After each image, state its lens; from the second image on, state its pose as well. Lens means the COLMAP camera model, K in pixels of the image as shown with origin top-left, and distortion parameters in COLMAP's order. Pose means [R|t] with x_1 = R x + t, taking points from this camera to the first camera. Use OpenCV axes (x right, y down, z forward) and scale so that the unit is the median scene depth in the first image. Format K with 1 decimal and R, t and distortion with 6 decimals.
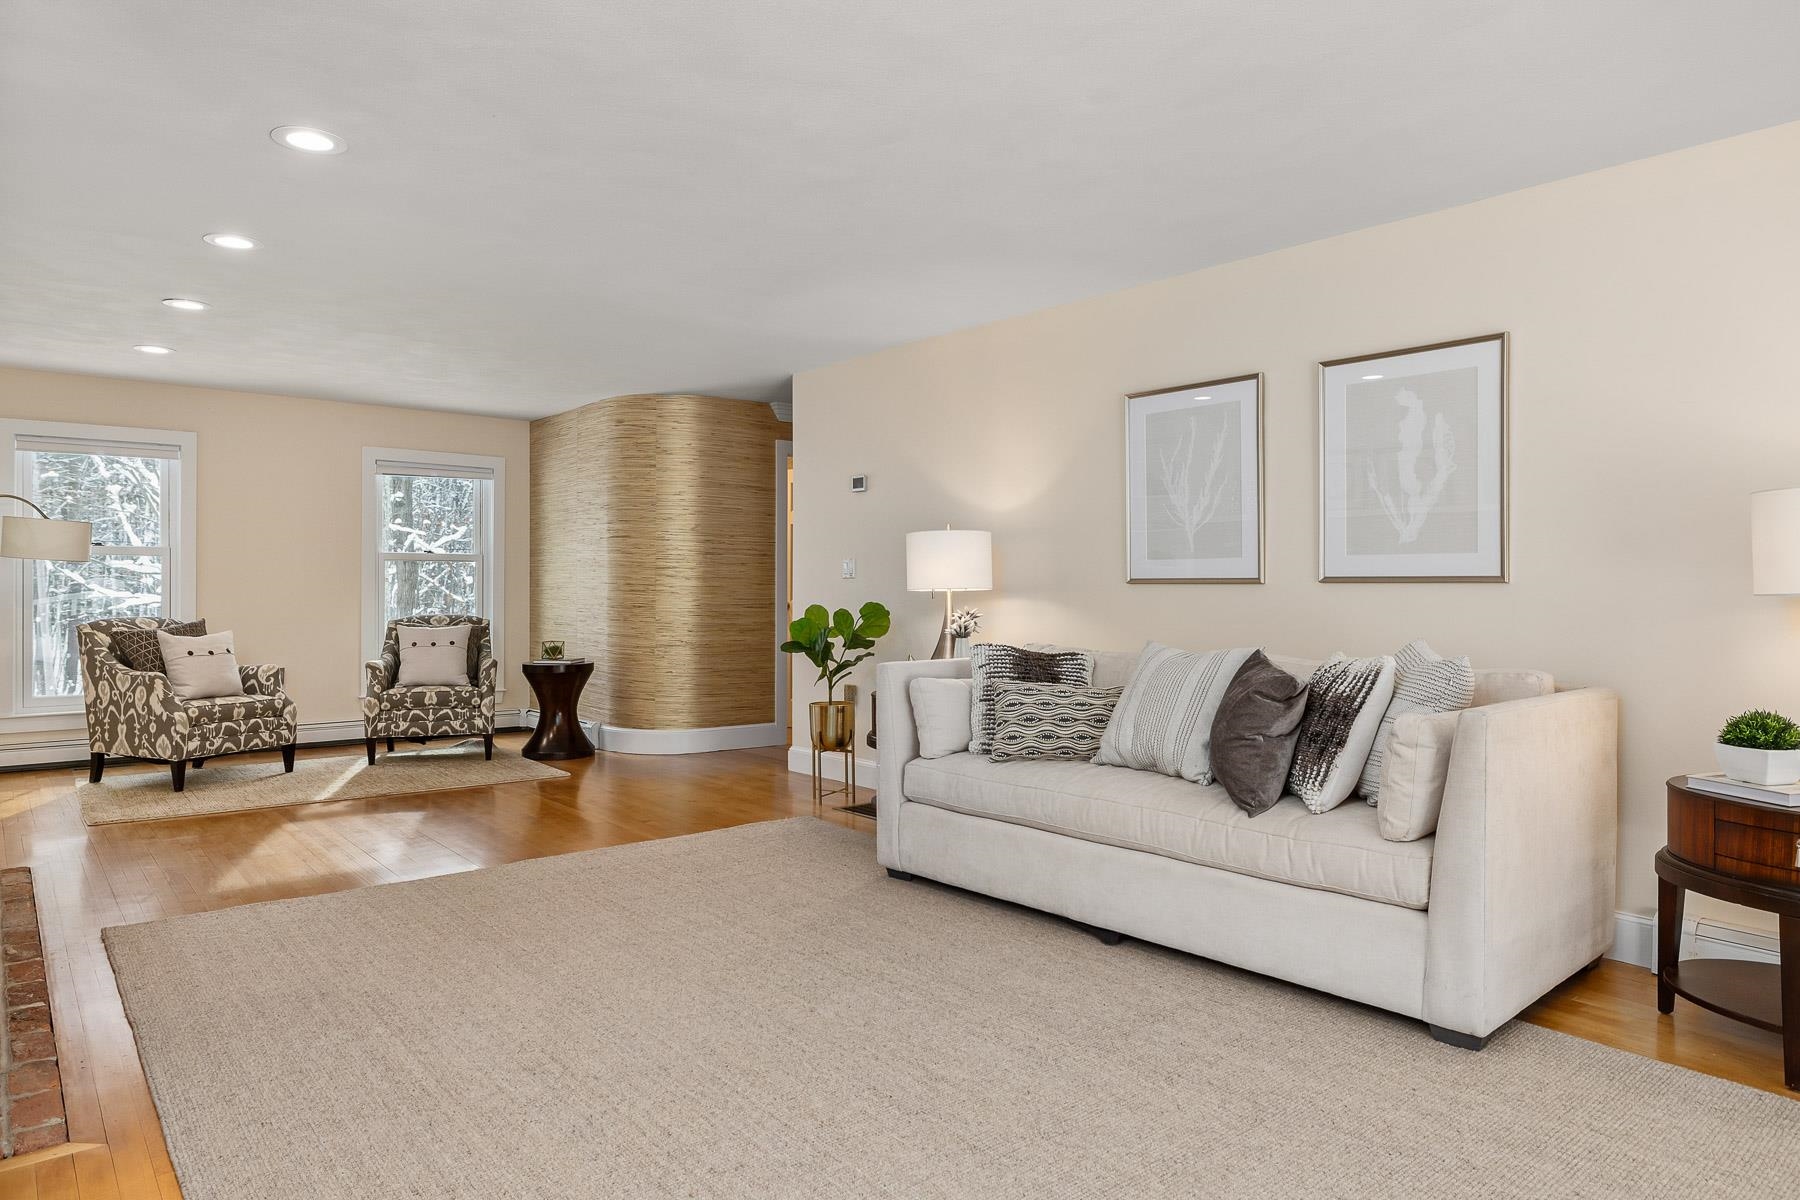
lens RADIAL K [[1113.5, 0, 902.1], [0, 1113.5, 596.5], [0, 0, 1]] dist [-0.001543, 0.000538]
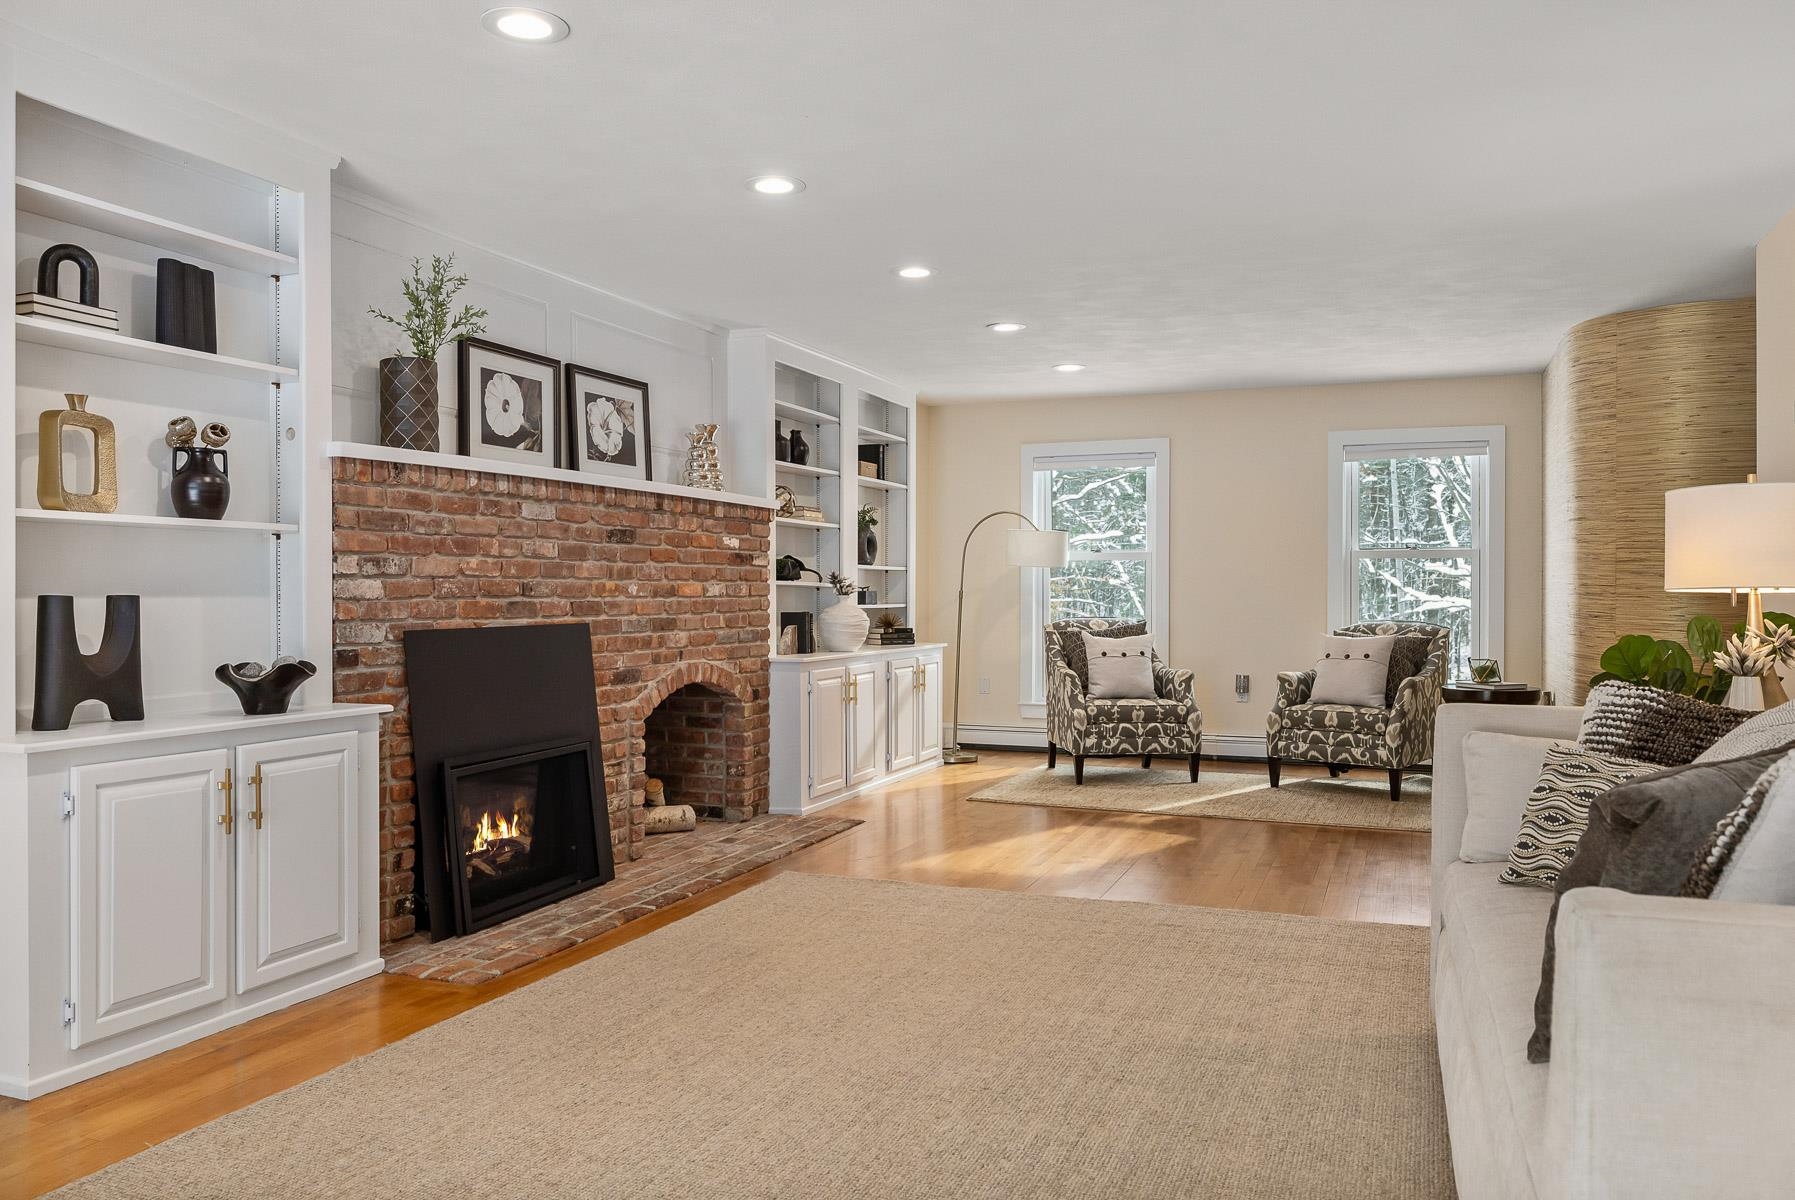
lens RADIAL K [[1317.7, 0, 898.0], [0, 1317.7, 594.2], [0, 0, 1]] dist [0.023900, 0.002086]
pose [[0.473550, -0.000650, -0.880767, 0.334002], [-0.004499, 0.999985, -0.003157, -0.000121], [0.880756, 0.005458, 0.473540, 0.234424]]
